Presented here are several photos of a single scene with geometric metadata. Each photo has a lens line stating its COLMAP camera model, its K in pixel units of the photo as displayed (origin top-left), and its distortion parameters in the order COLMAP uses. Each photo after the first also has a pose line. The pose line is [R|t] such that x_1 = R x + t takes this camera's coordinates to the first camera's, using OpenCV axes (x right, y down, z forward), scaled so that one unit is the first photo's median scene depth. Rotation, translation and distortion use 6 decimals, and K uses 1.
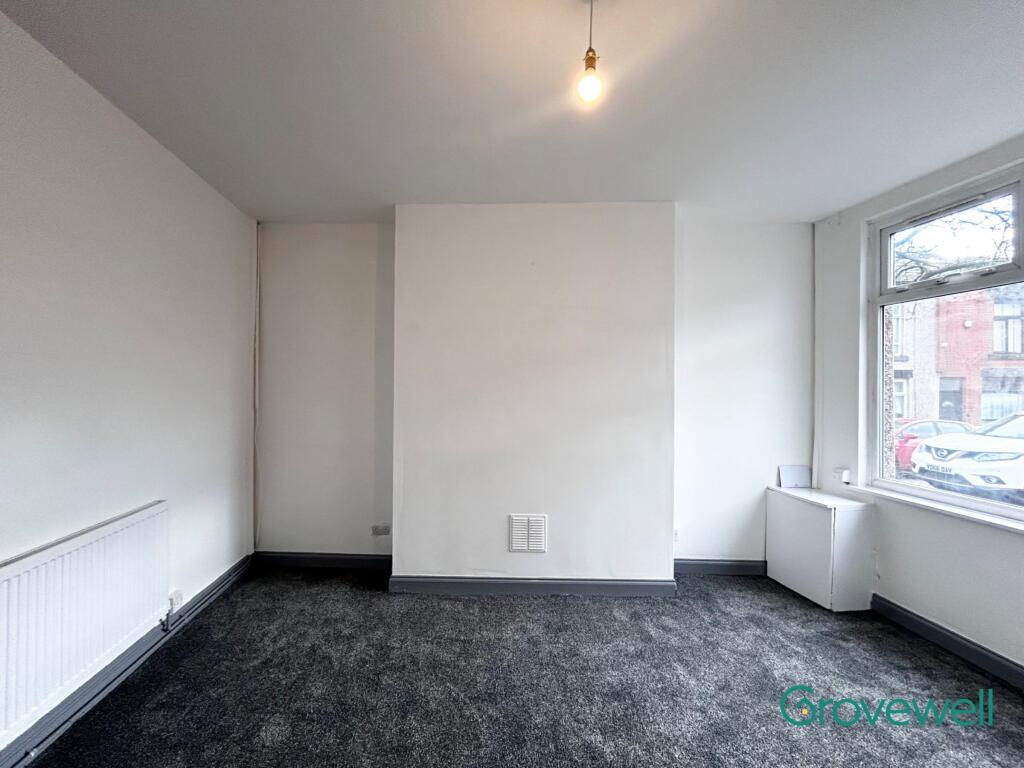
lens RADIAL K [[410.9, 0, 515.0], [0, 410.9, 382.4], [0, 0, 1]] dist [-0.000678, 0.000134]
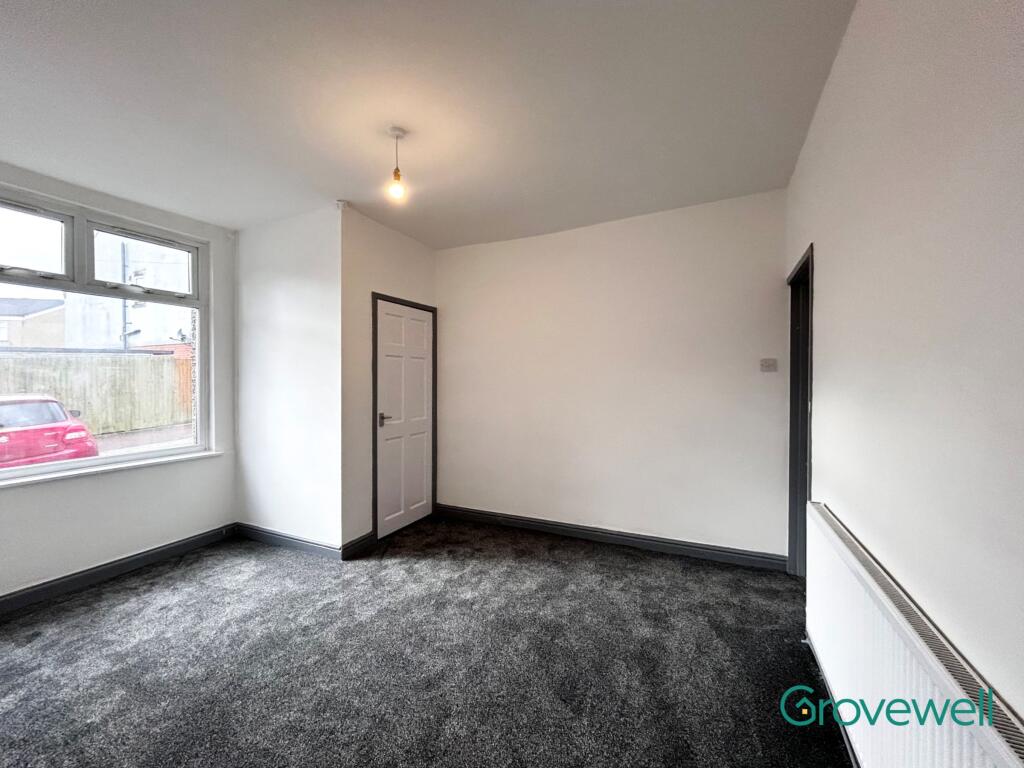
lens RADIAL K [[410.9, 0, 515.0], [0, 410.9, 382.4], [0, 0, 1]] dist [-0.000678, 0.000134]
pose [[-0.824612, -0.017500, 0.565428, -0.685976], [-0.013731, 0.999846, 0.010920, 0.013814], [-0.565532, 0.001241, -0.824725, 1.226051]]
